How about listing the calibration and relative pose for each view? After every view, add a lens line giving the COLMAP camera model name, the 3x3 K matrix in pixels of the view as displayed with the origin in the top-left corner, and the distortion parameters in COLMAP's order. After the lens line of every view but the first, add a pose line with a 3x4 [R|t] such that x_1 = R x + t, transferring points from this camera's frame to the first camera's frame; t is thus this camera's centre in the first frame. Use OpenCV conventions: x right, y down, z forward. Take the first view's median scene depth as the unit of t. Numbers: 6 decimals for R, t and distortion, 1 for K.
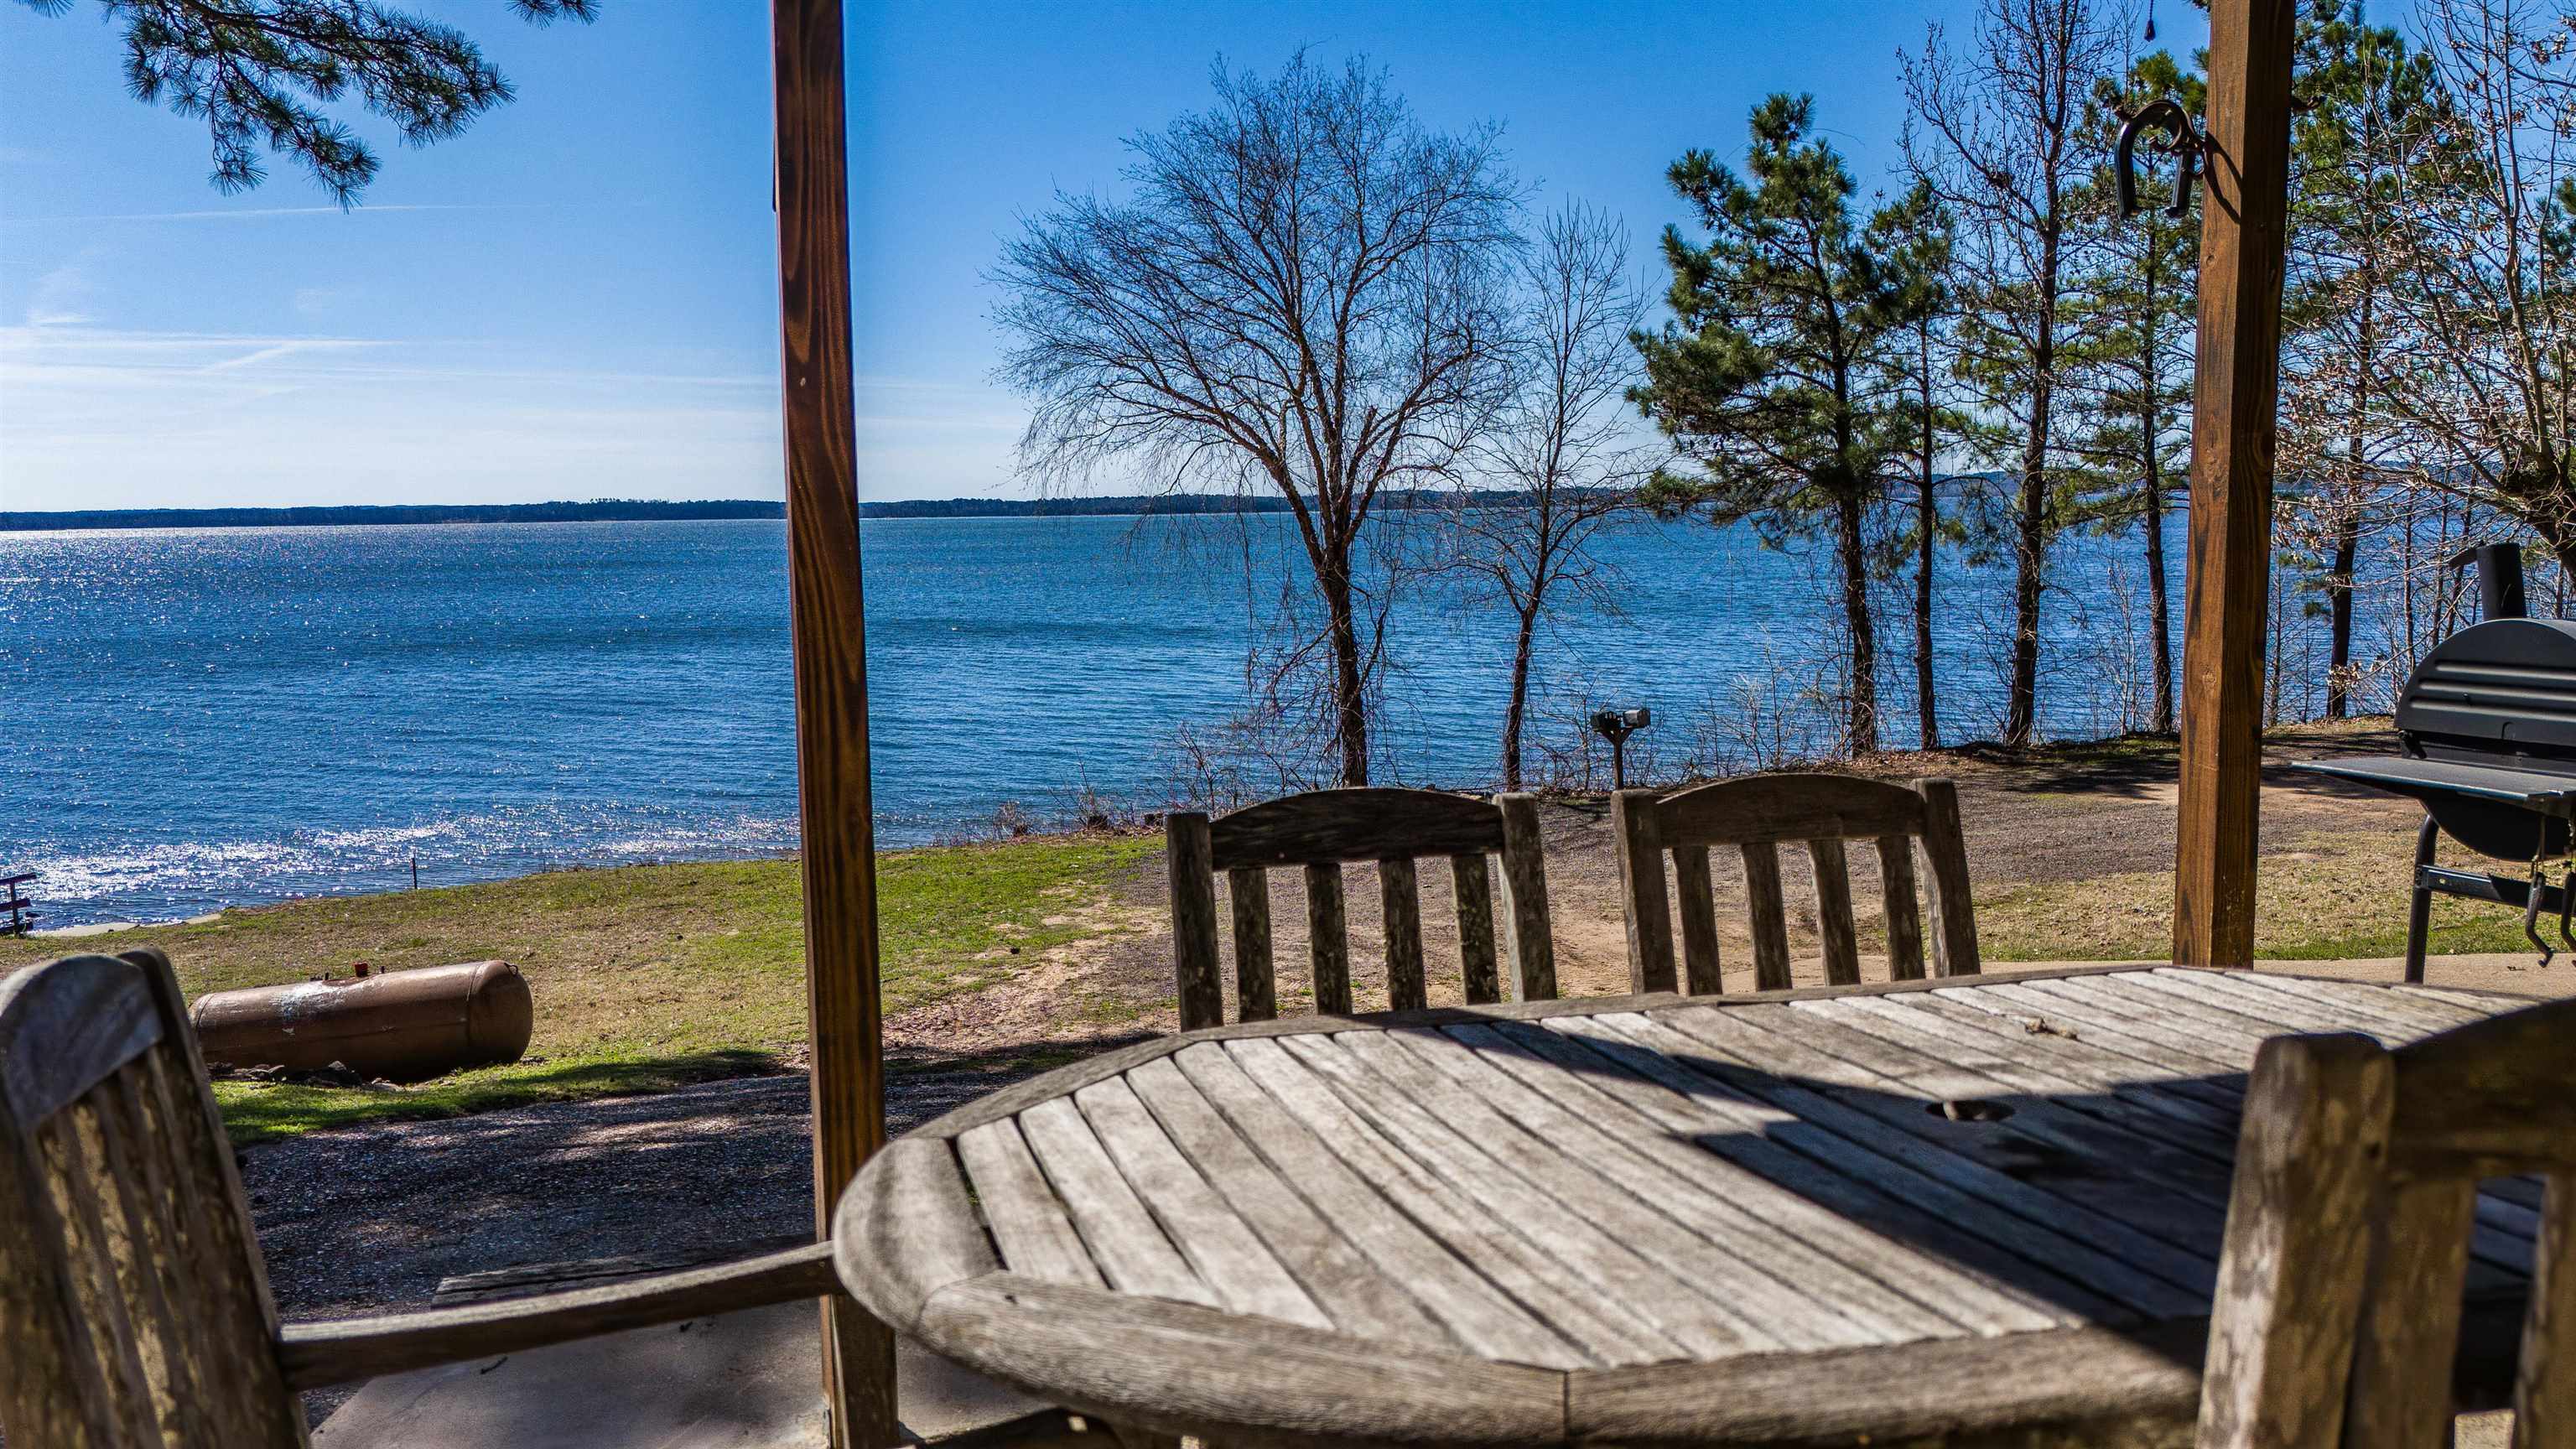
lens RADIAL K [[1902.7, 0, 1293.9], [0, 1902.7, 701.8], [0, 0, 1]] dist [0.082627, -0.072678]
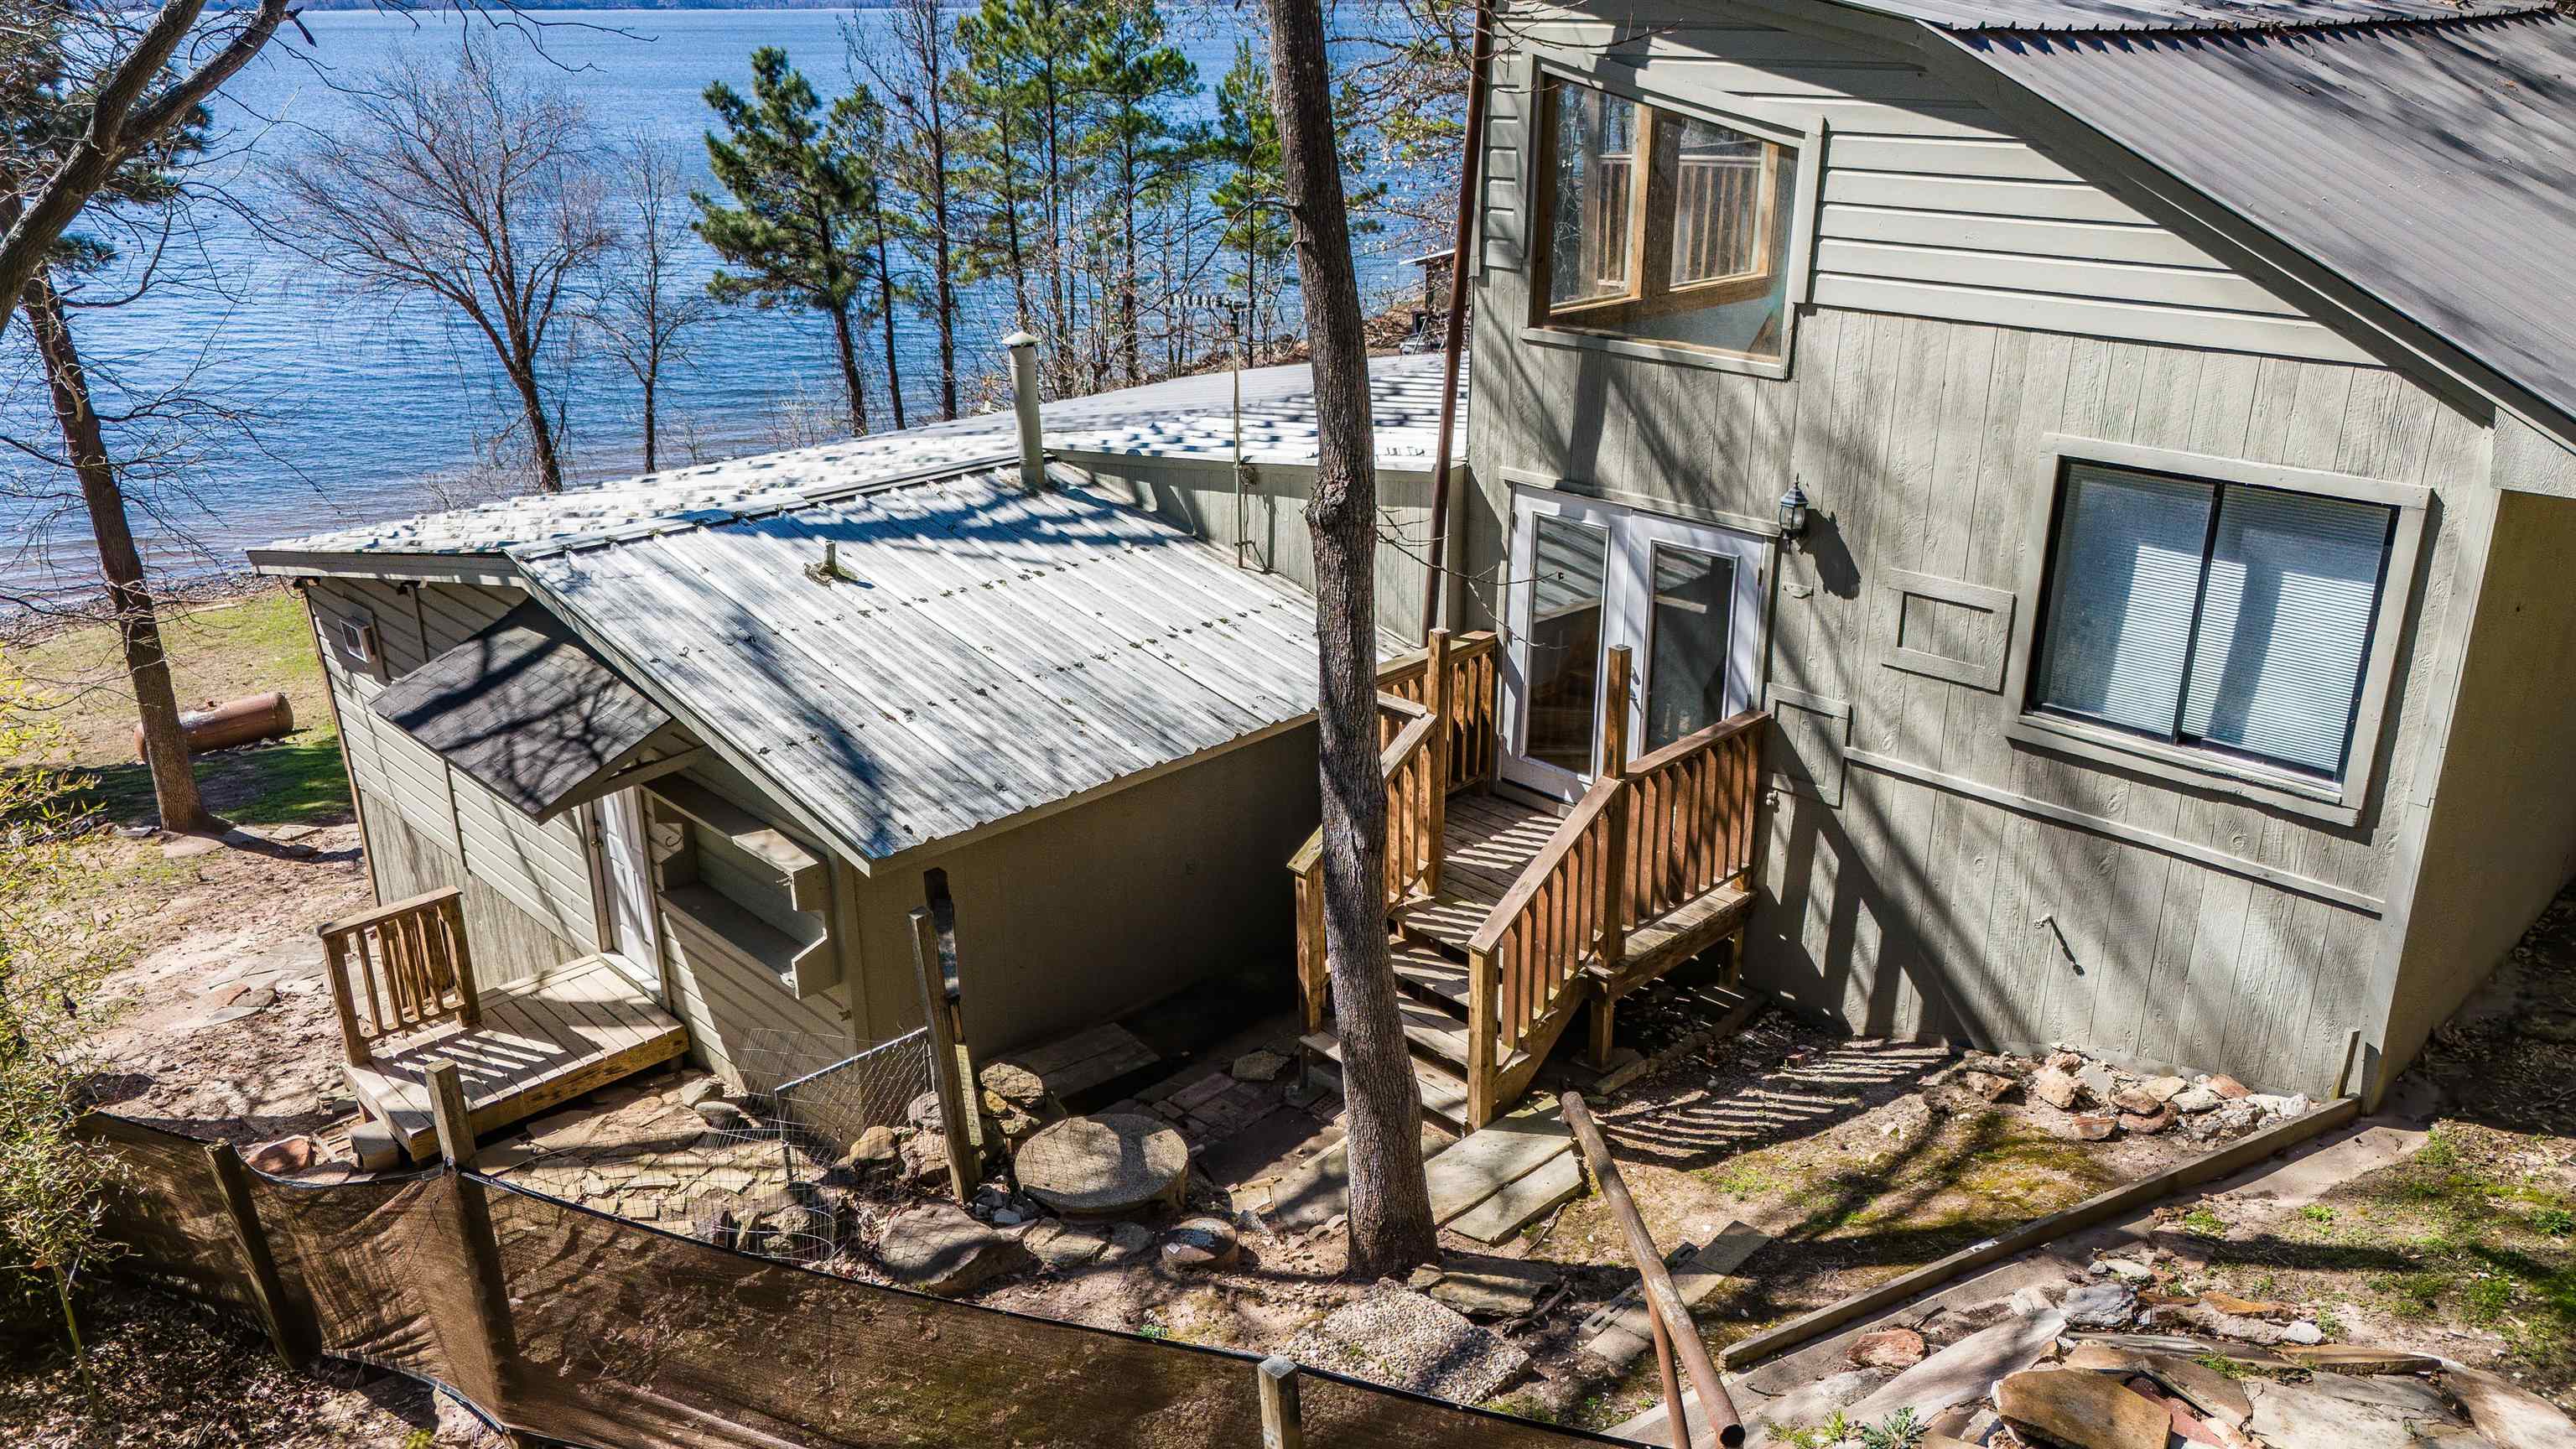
lens RADIAL K [[1902.7, 0, 1293.9], [0, 1902.7, 701.8], [0, 0, 1]] dist [0.082627, -0.072678]
pose [[0.885207, -0.152115, 0.439625, -0.150411], [0.040454, 0.966619, 0.253005, -0.175437], [-0.463436, -0.206178, 0.861811, -0.708615]]
